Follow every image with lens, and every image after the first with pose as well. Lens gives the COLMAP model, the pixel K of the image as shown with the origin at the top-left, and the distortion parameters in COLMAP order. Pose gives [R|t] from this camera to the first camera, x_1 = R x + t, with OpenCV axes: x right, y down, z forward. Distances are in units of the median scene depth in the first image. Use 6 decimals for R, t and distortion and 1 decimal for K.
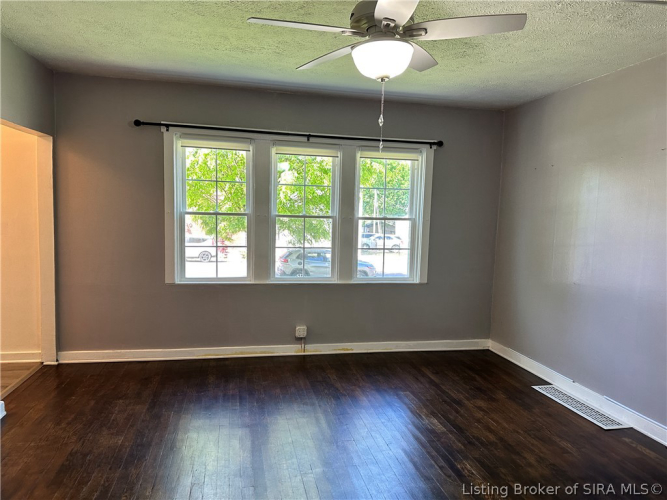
lens RADIAL K [[466.7, 0, 333.5], [0, 466.7, 250.0], [0, 0, 1]] dist [0.024653, -0.006236]
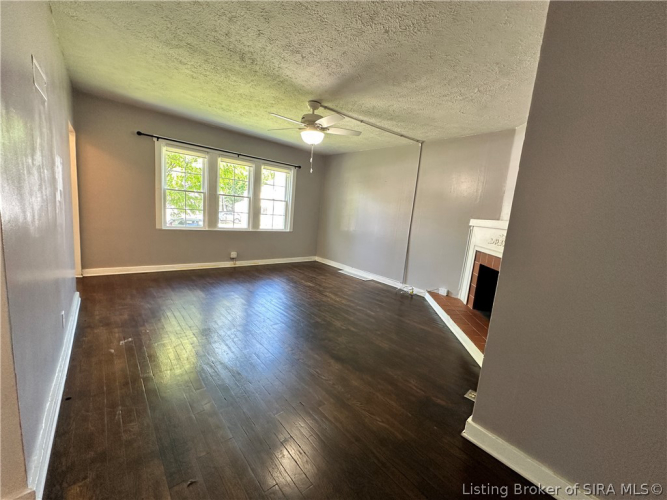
lens RADIAL K [[264.7, 0, 333.5], [0, 264.7, 250.0], [0, 0, 1]] dist [0.000837, 0.000007]
pose [[0.875480, -0.024825, 0.482616, -0.263468], [-0.024368, 0.995142, 0.095391, 0.039563], [-0.482639, -0.095273, 0.870622, -0.205341]]
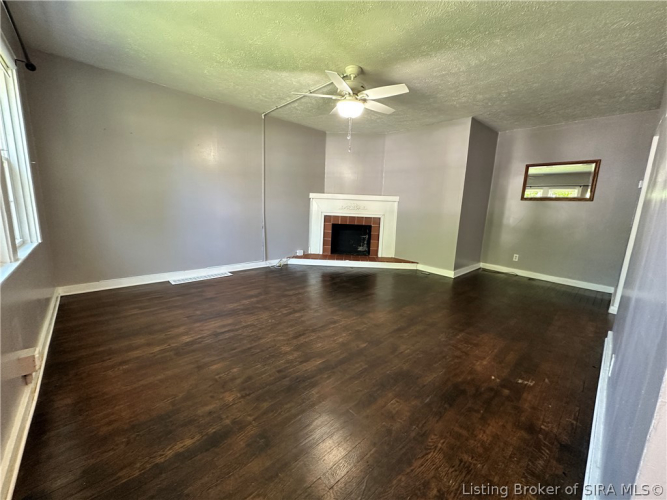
lens RADIAL K [[264.7, 0, 333.5], [0, 264.7, 250.0], [0, 0, 1]] dist [0.000837, 0.000007]
pose [[-0.515063, -0.199707, 0.833563, -0.532577], [0.009992, 0.971014, 0.238812, -0.025732], [-0.857094, 0.131332, -0.498138, 0.906121]]
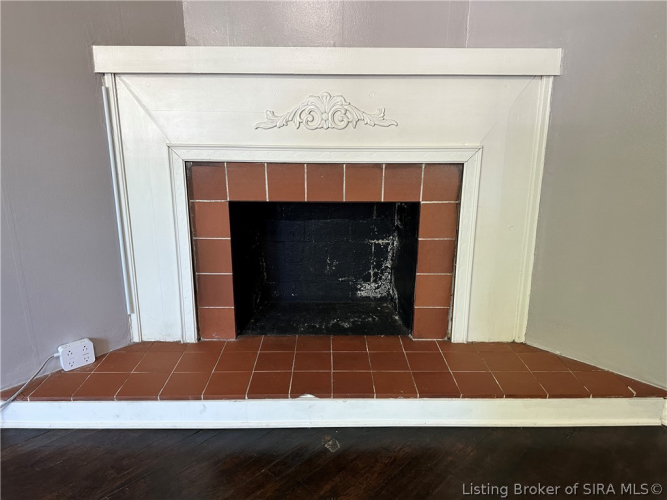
lens RADIAL K [[466.7, 0, 333.5], [0, 466.7, 250.0], [0, 0, 1]] dist [0.024653, -0.006236]
pose [[-0.567620, -0.256186, 0.782417, 0.104536], [0.039968, 0.940658, 0.336994, 0.046455], [-0.822320, 0.222556, -0.523697, 0.443928]]
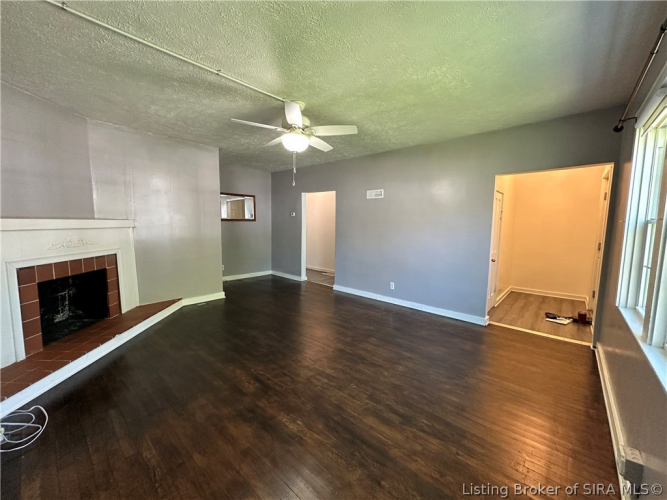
lens RADIAL K [[264.7, 0, 333.5], [0, 264.7, 250.0], [0, 0, 1]] dist [0.000837, 0.000007]
pose [[-0.801217, 0.020271, -0.598031, 0.354760], [-0.084292, 0.985637, 0.146340, -0.055263], [0.592408, 0.167659, -0.788000, 1.085710]]
